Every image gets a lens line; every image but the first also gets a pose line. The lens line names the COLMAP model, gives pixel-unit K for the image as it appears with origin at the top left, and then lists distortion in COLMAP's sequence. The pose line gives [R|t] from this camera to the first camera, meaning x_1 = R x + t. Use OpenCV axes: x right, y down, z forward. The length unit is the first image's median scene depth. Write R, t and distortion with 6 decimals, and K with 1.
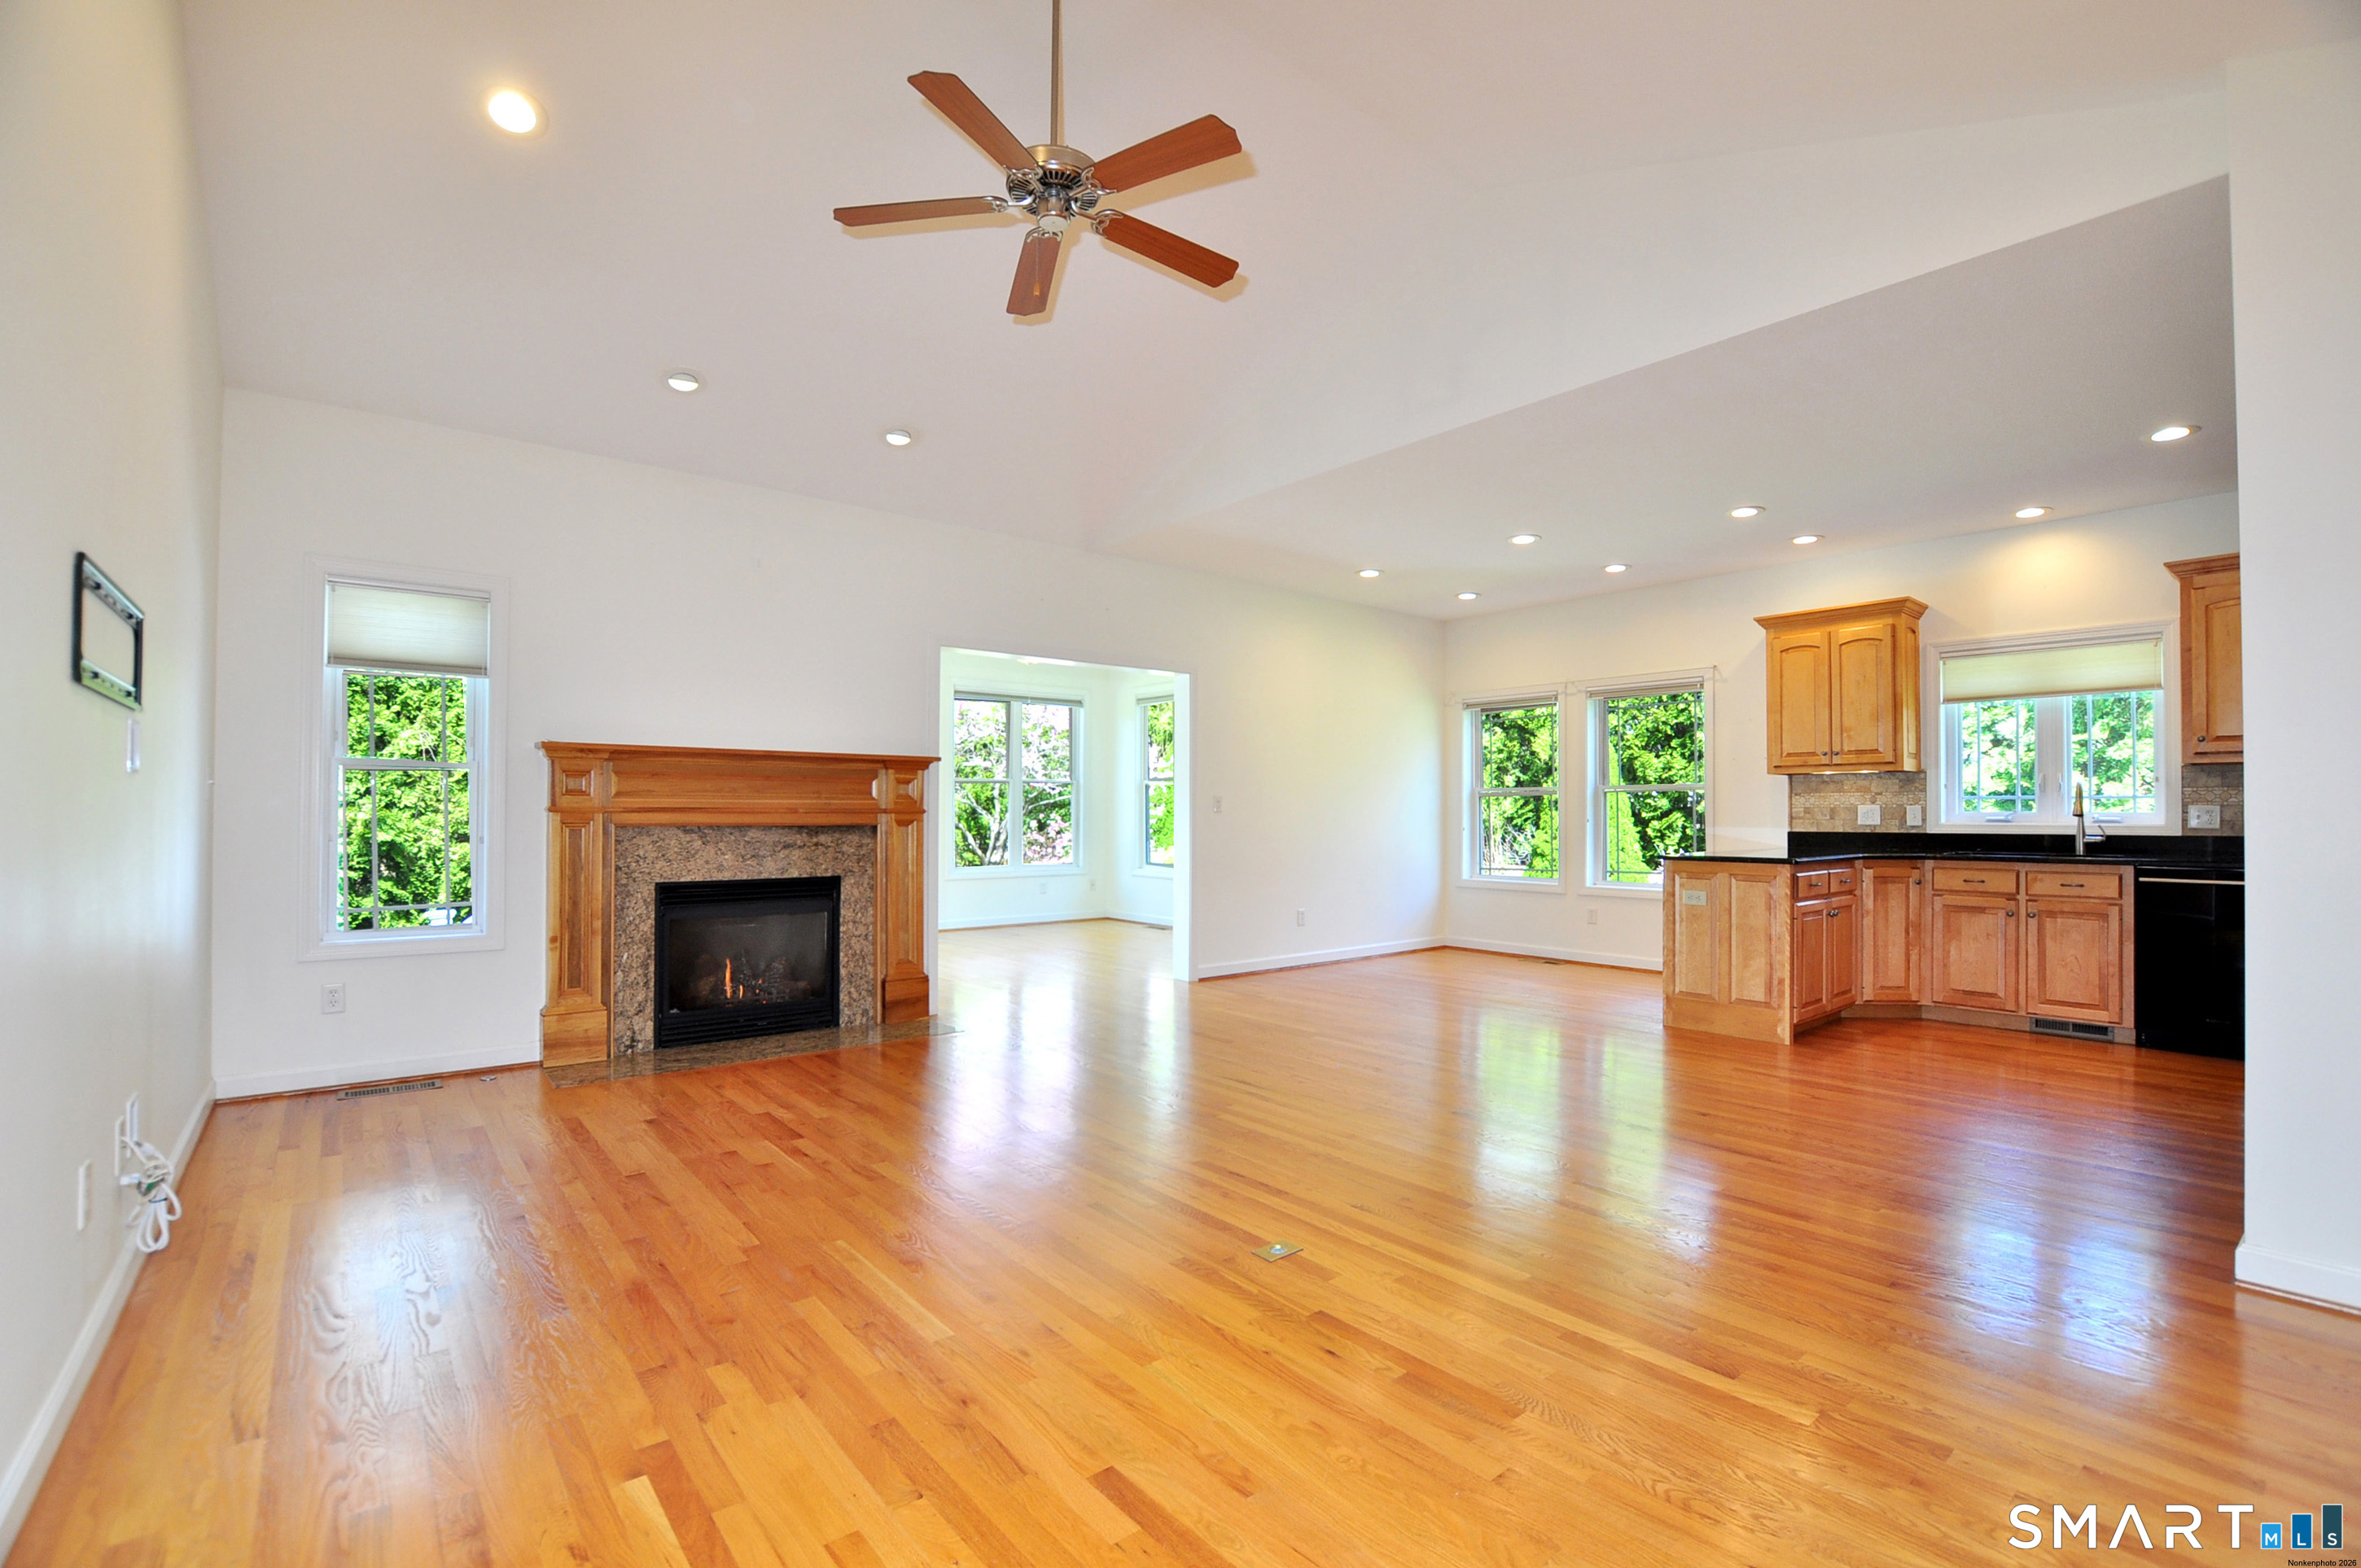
lens RADIAL K [[1038.0, 0, 1198.8], [0, 1038.0, 788.3], [0, 0, 1]] dist [-0.037391, 0.004713]
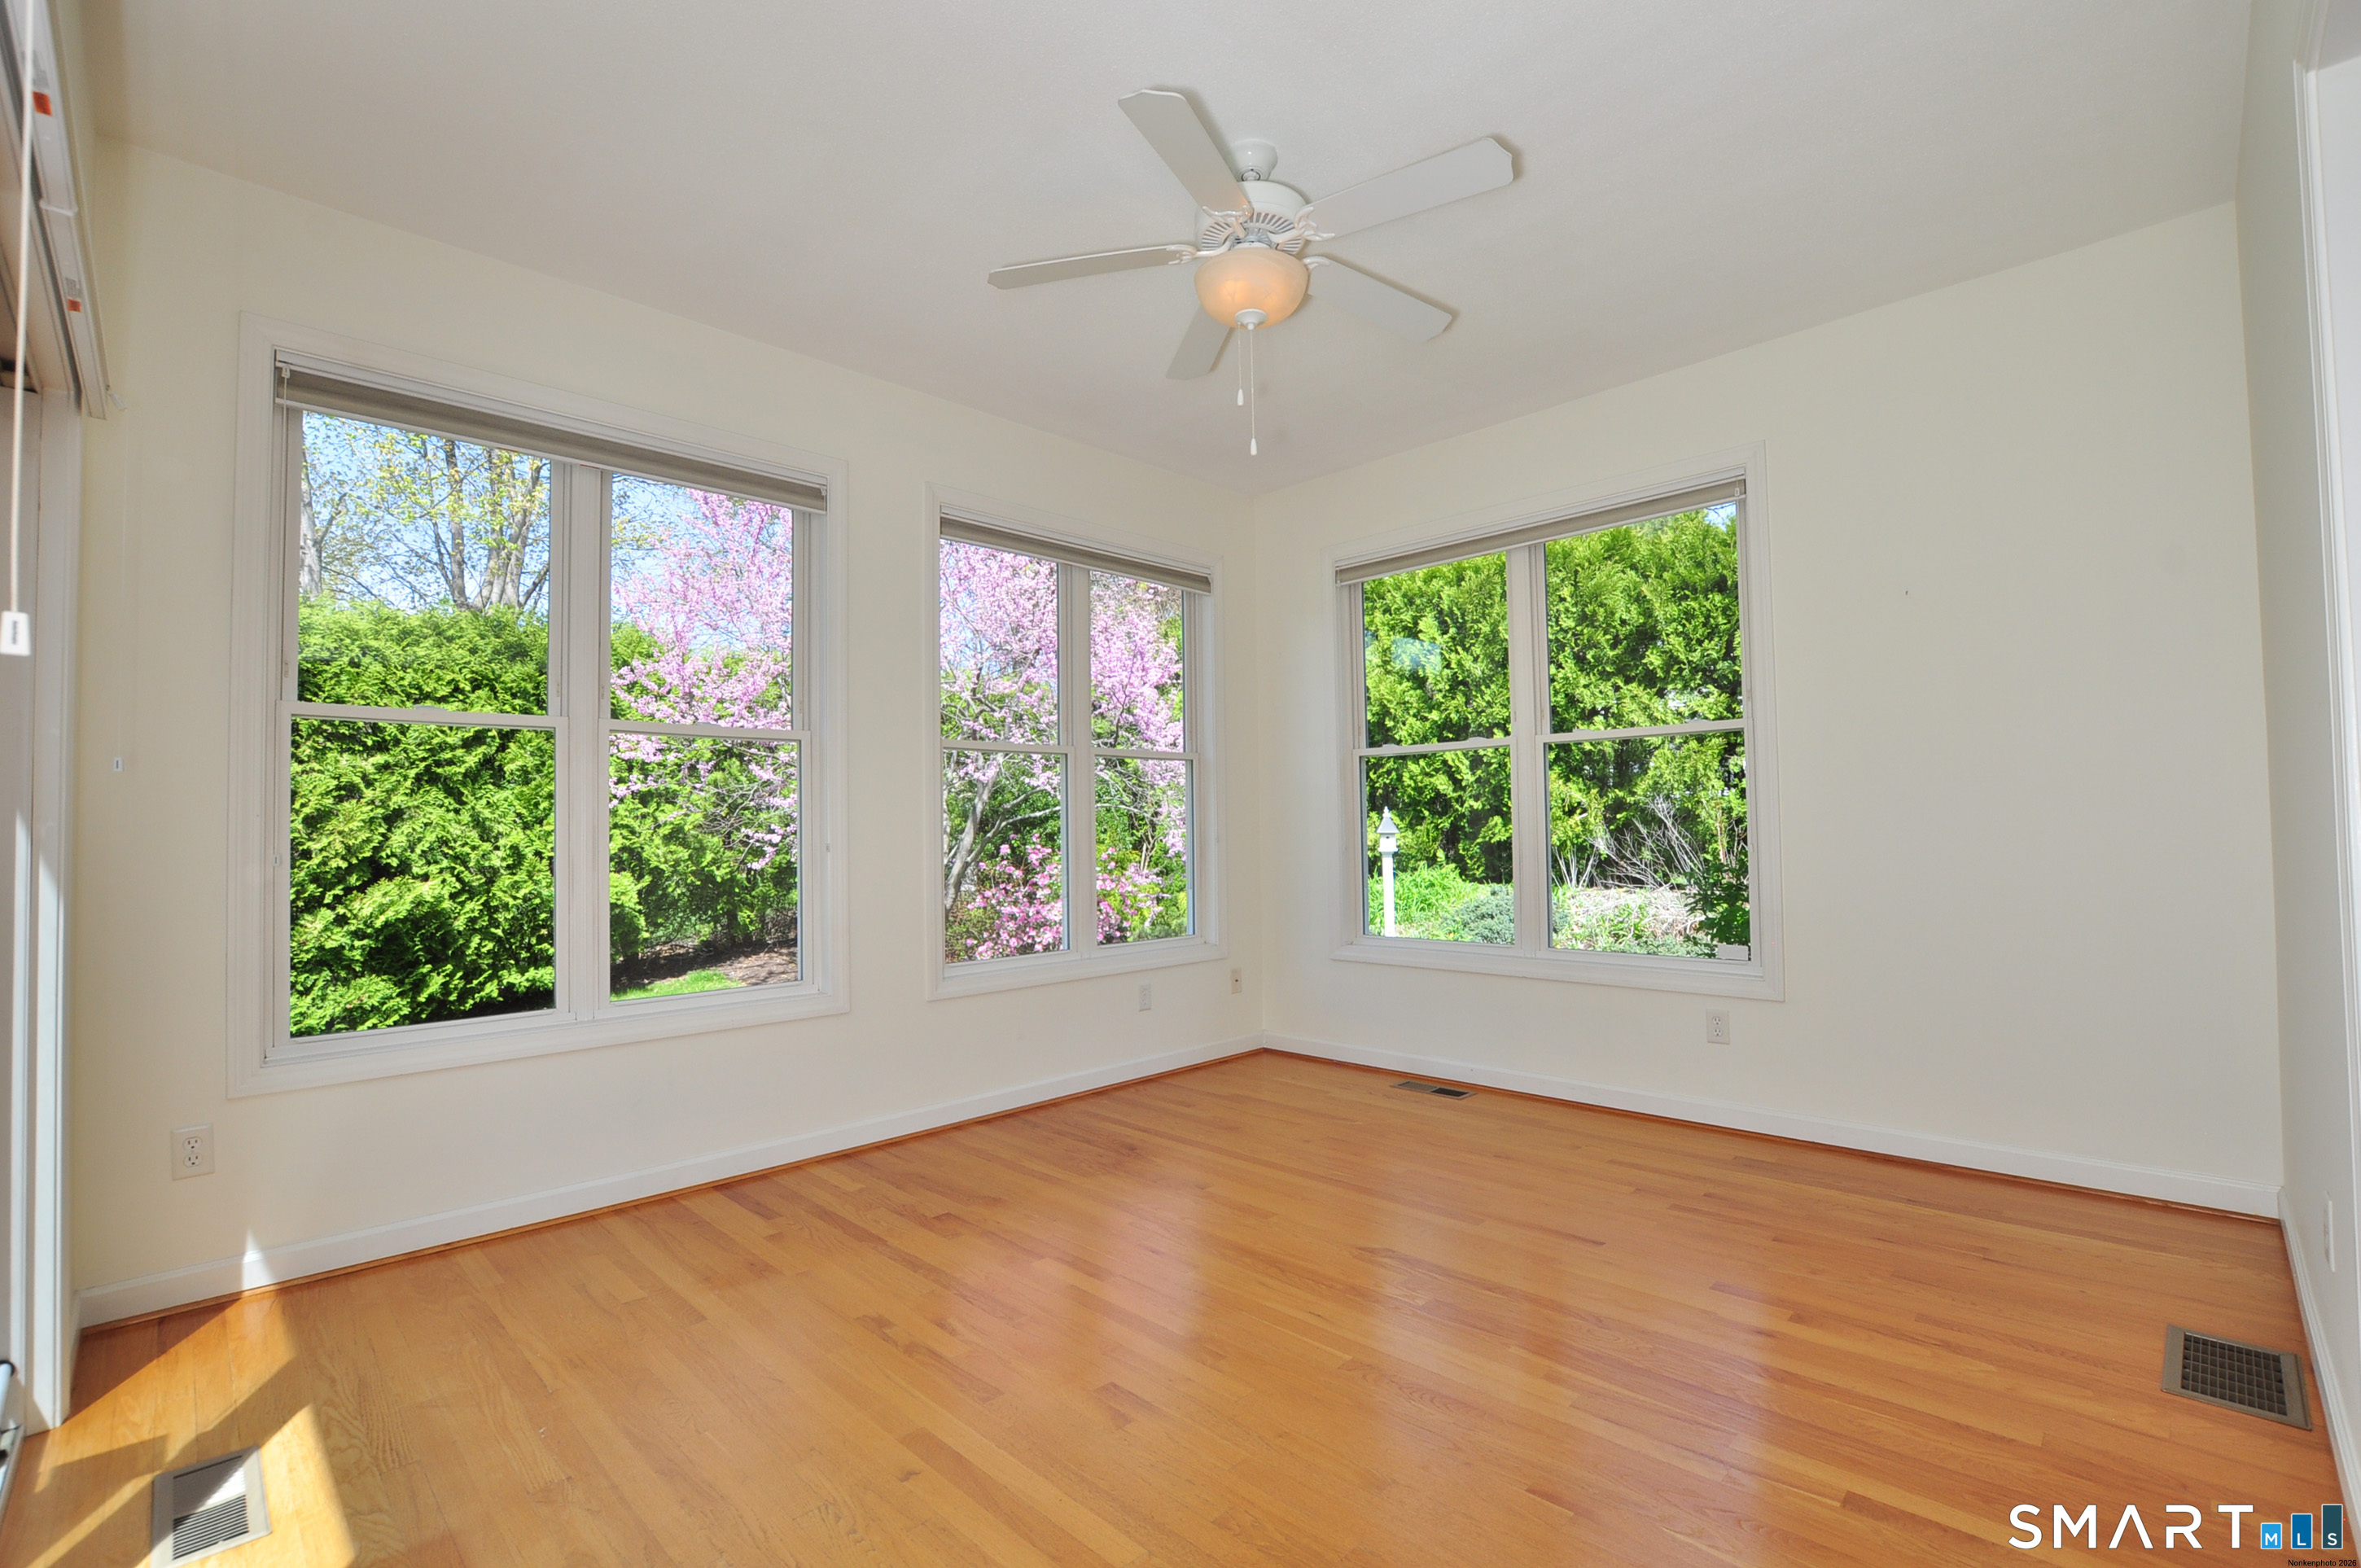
lens RADIAL K [[1038.0, 0, 1200.4], [0, 1038.0, 790.0], [0, 0, 1]] dist [-0.037391, 0.004713]
pose [[0.994551, -0.016250, 0.102980, -0.328523], [0.018064, 0.999697, -0.016708, 0.032952], [-0.102677, 0.018477, 0.994543, 1.159665]]
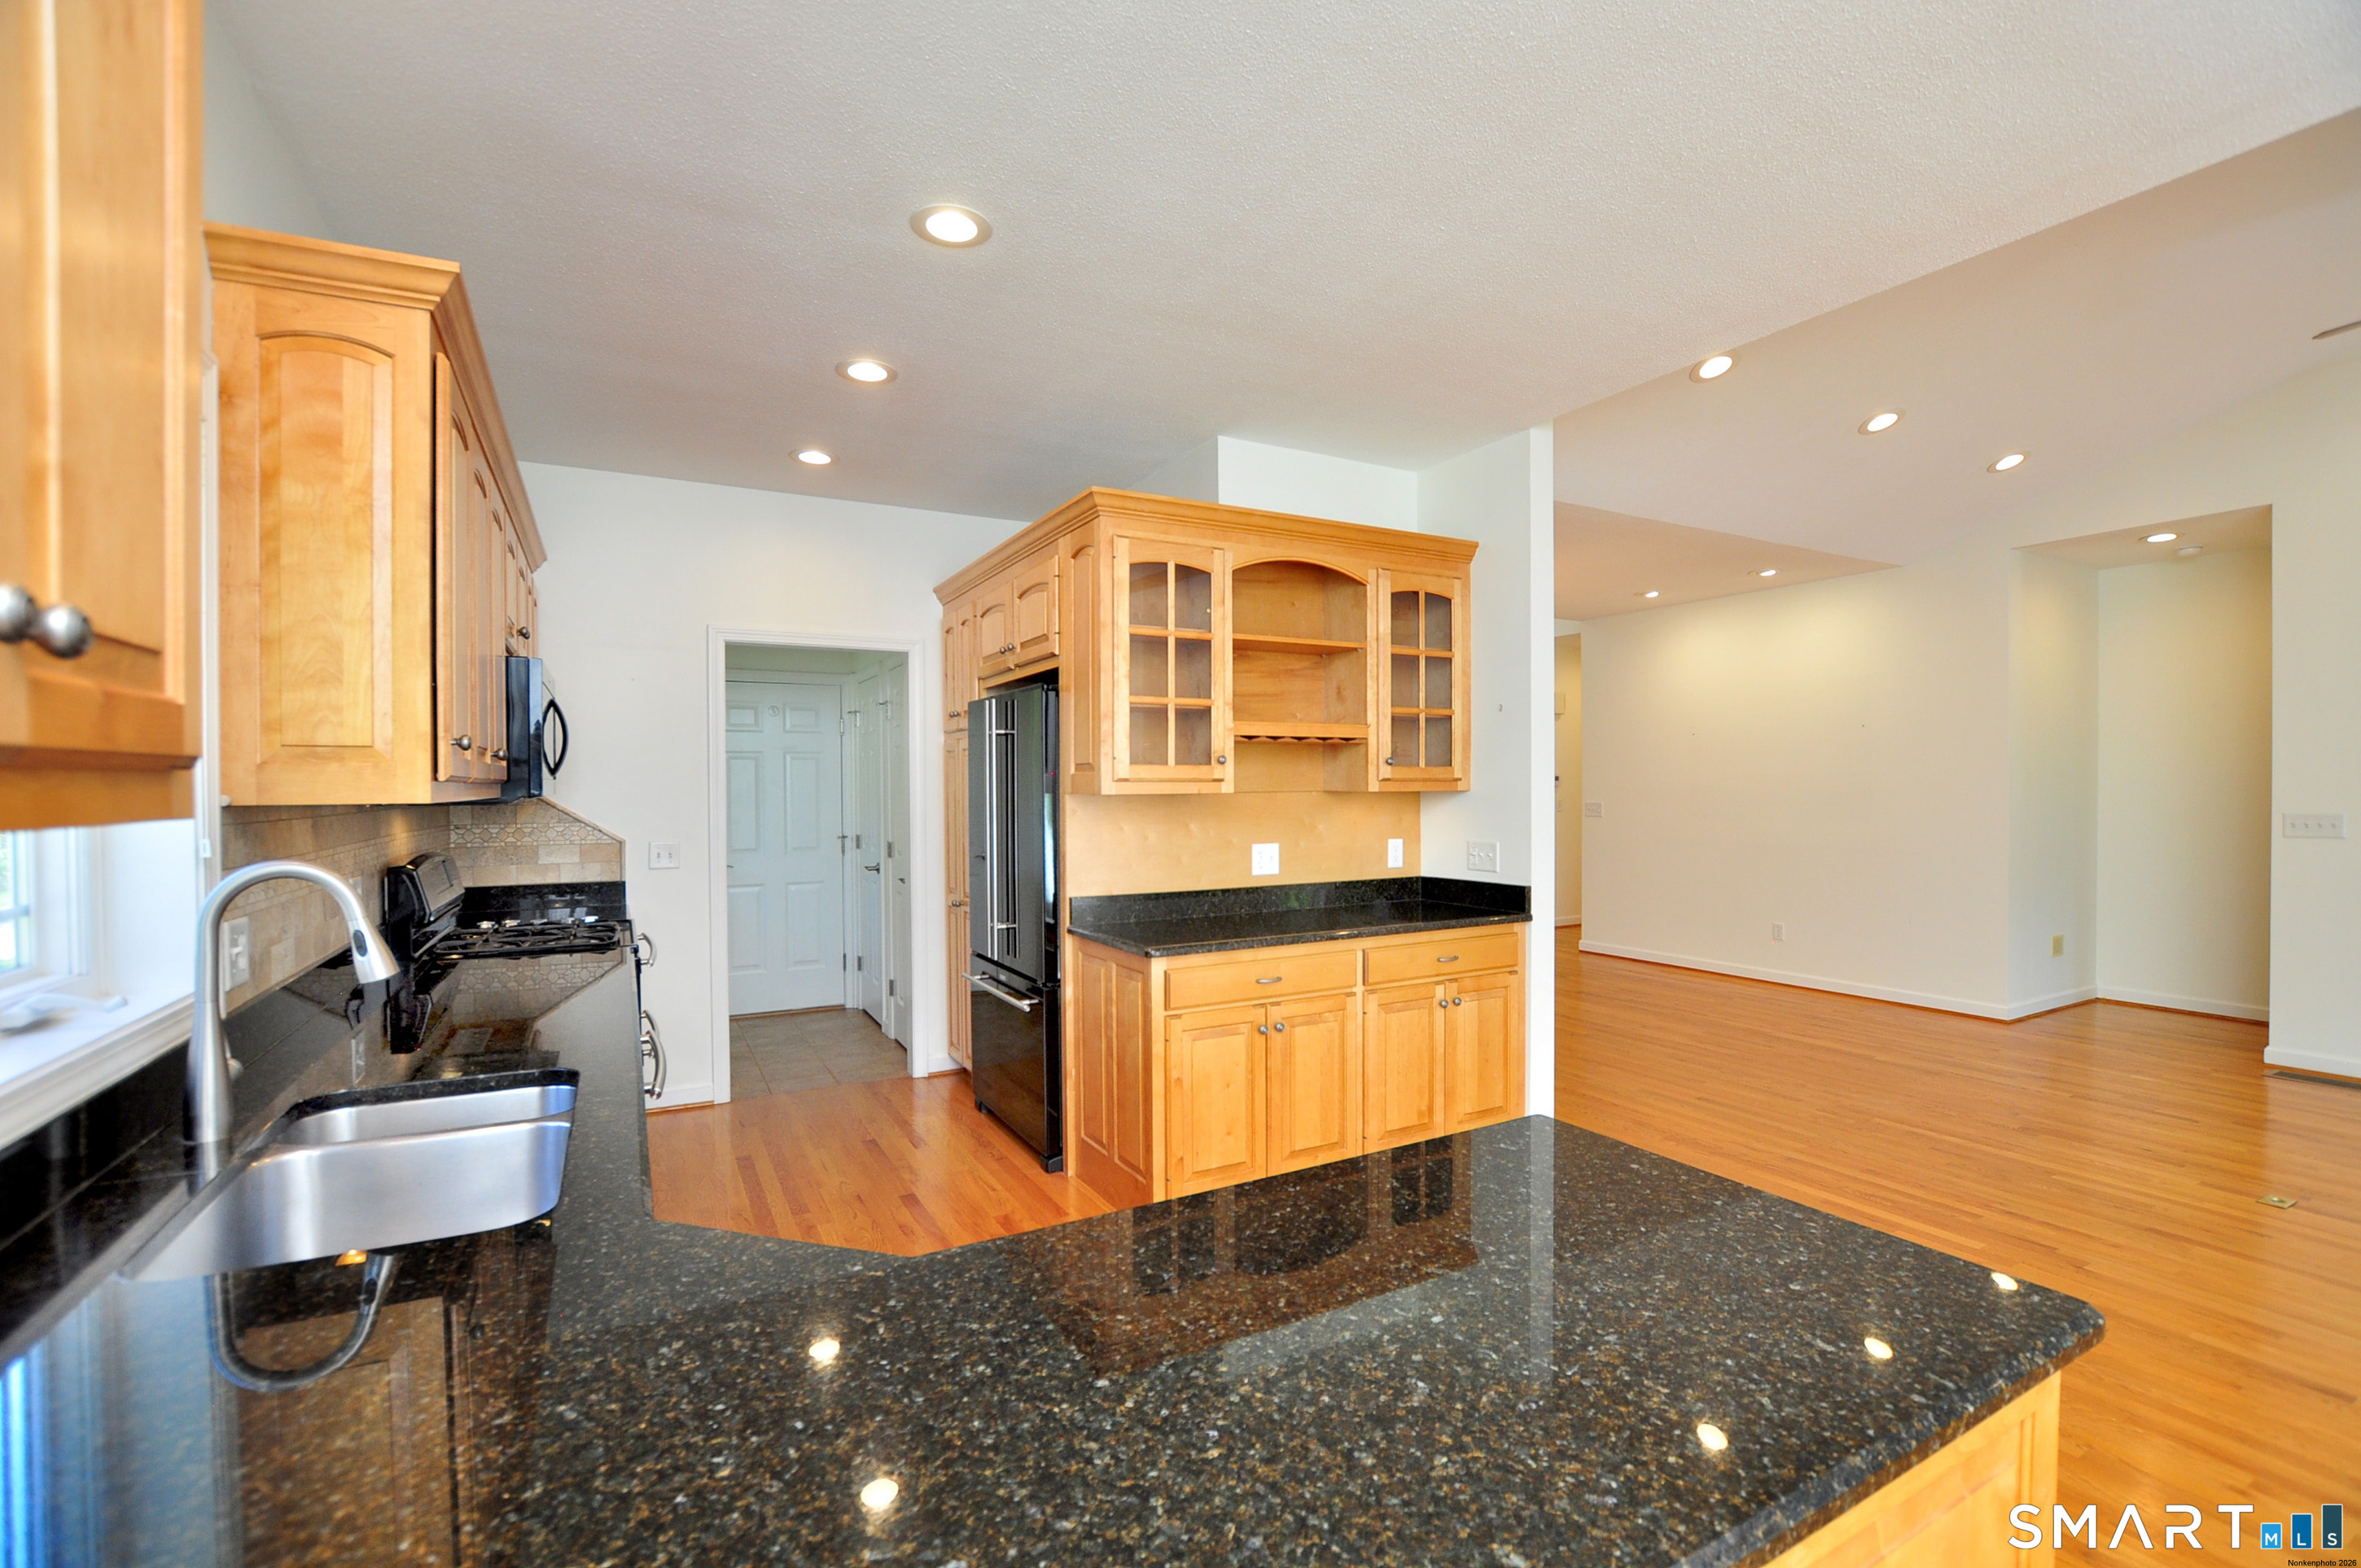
lens RADIAL K [[1038.0, 0, 1183.6], [0, 1038.0, 796.6], [0, 0, 1]] dist [-0.037391, 0.004713]
pose [[-0.979440, 0.001652, 0.201729, 0.585336], [-0.000587, 0.999939, -0.011038, -0.021612], [-0.201735, -0.010930, -0.979379, 1.254791]]
